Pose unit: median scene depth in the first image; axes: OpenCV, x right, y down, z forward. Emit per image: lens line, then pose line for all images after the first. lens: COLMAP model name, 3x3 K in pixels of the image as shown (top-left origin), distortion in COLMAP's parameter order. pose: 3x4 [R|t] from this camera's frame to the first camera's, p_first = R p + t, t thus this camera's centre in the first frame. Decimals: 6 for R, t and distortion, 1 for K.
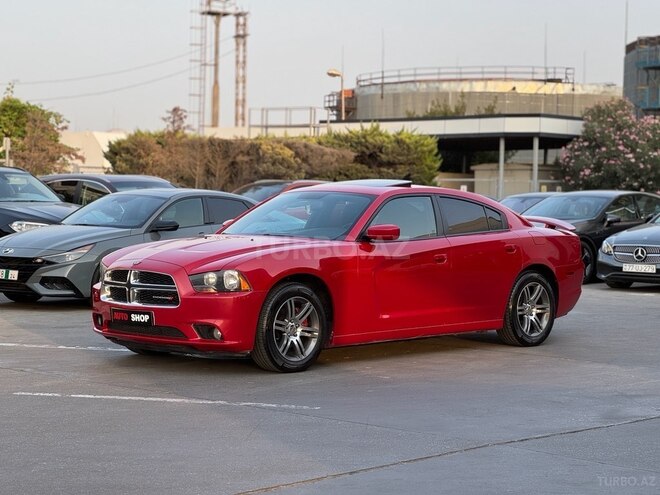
lens RADIAL K [[1452.8, 0, 316.4], [0, 1452.8, 238.7], [0, 0, 1]] dist [0.192365, 0.000000]
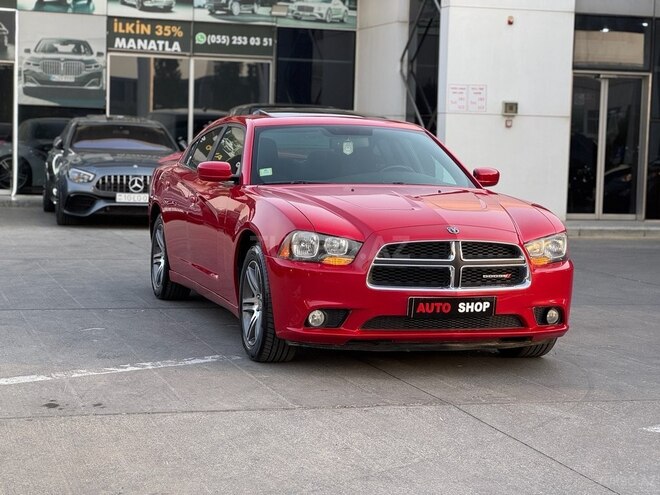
lens RADIAL K [[1452.8, 0, 331.2], [0, 1452.8, 242.1], [0, 0, 1]] dist [0.192365, 0.000000]
pose [[0.481632, -0.067468, 0.873772, -0.488096], [0.007506, 0.997313, 0.072870, -0.018997], [-0.876341, -0.028537, 0.480845, 0.448832]]
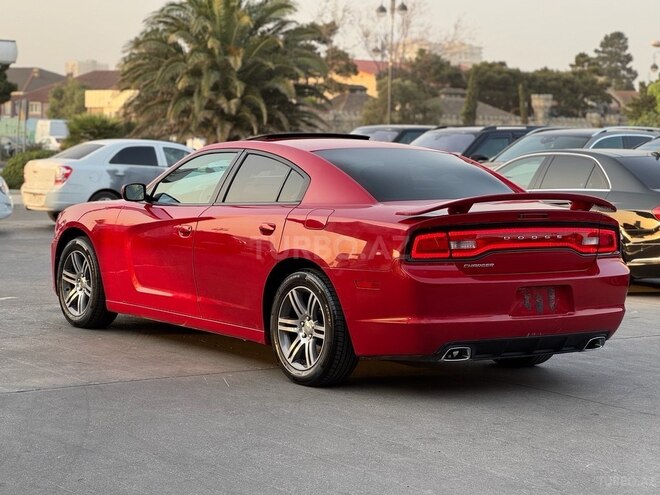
lens RADIAL K [[1463.5, 0, 313.1], [0, 1463.5, 237.4], [0, 0, 1]] dist [0.159938, 0.000000]
pose [[-0.195277, 0.047935, -0.979576, 0.590434], [-0.050223, 0.997006, 0.058800, -0.022932], [0.979461, 0.060680, -0.192285, 0.849185]]
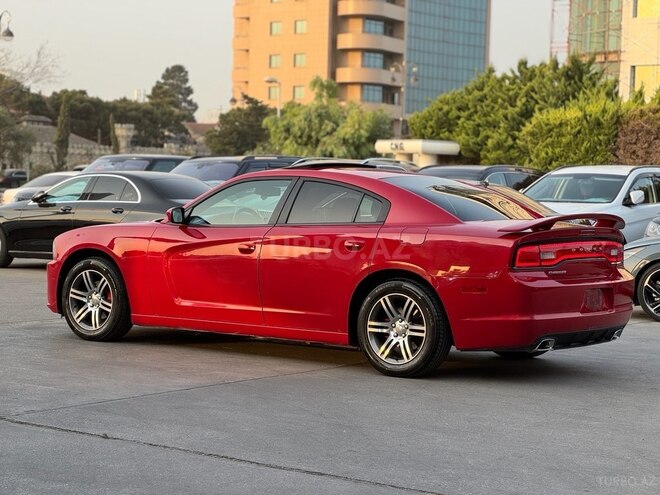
lens RADIAL K [[1463.5, 0, 332.2], [0, 1463.5, 246.9], [0, 0, 1]] dist [0.159938, 0.000000]
pose [[0.127369, 0.035668, -0.991214, 0.680473], [-0.052551, 0.998192, 0.029166, -0.011334], [0.990462, 0.048374, 0.129013, 0.651552]]
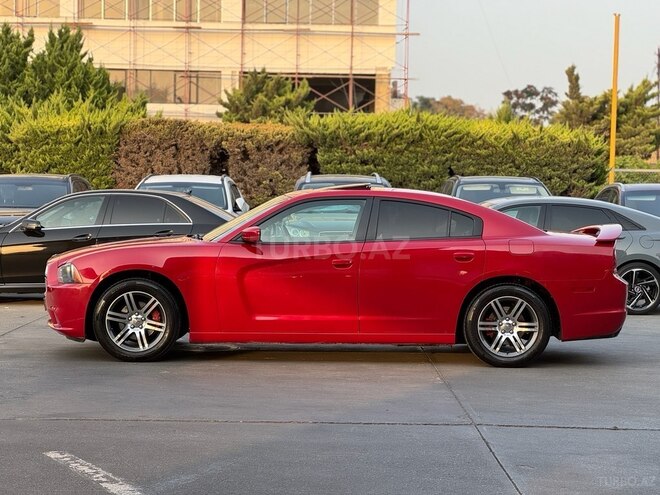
lens RADIAL K [[1452.8, 0, 326.2], [0, 1452.8, 248.0], [0, 0, 1]] dist [0.192365, 0.000000]
pose [[0.711022, 0.025785, -0.702697, 0.526387], [-0.029582, 0.999540, 0.006745, -0.002051], [0.702547, 0.015991, 0.711457, 0.211632]]
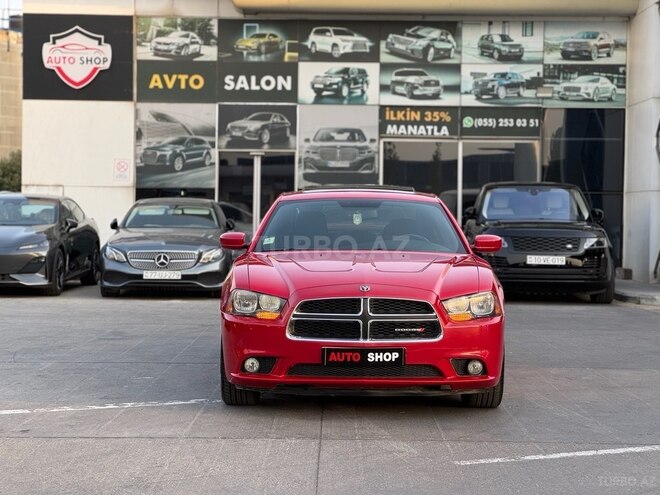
lens RADIAL K [[1452.8, 0, 328.1], [0, 1452.8, 246.9], [0, 0, 1]] dist [0.192365, 0.000000]
pose [[0.716842, -0.026730, 0.696723, -0.439341], [0.022689, 0.999630, 0.015006, -0.012063], [-0.696866, 0.005051, 0.717183, 0.277466]]
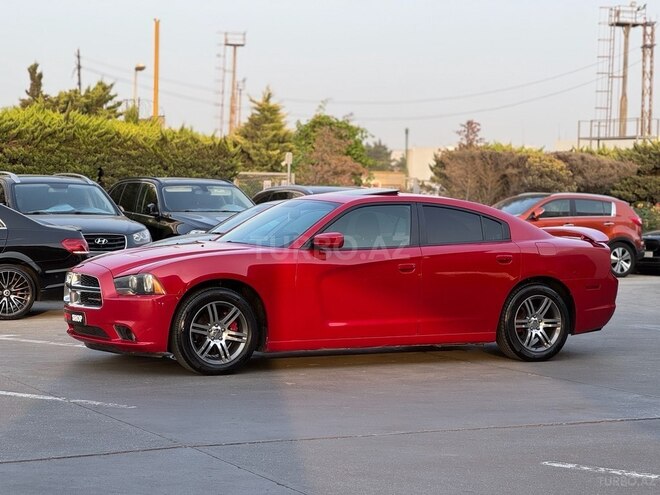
lens RADIAL K [[1452.8, 0, 335.7], [0, 1452.8, 242.2], [0, 0, 1]] dist [0.192365, 0.000000]
pose [[0.953039, 0.012433, -0.302593, 0.235125], [-0.014982, 0.999869, -0.006105, 0.002055], [0.302477, 0.010352, 0.953100, 0.030715]]
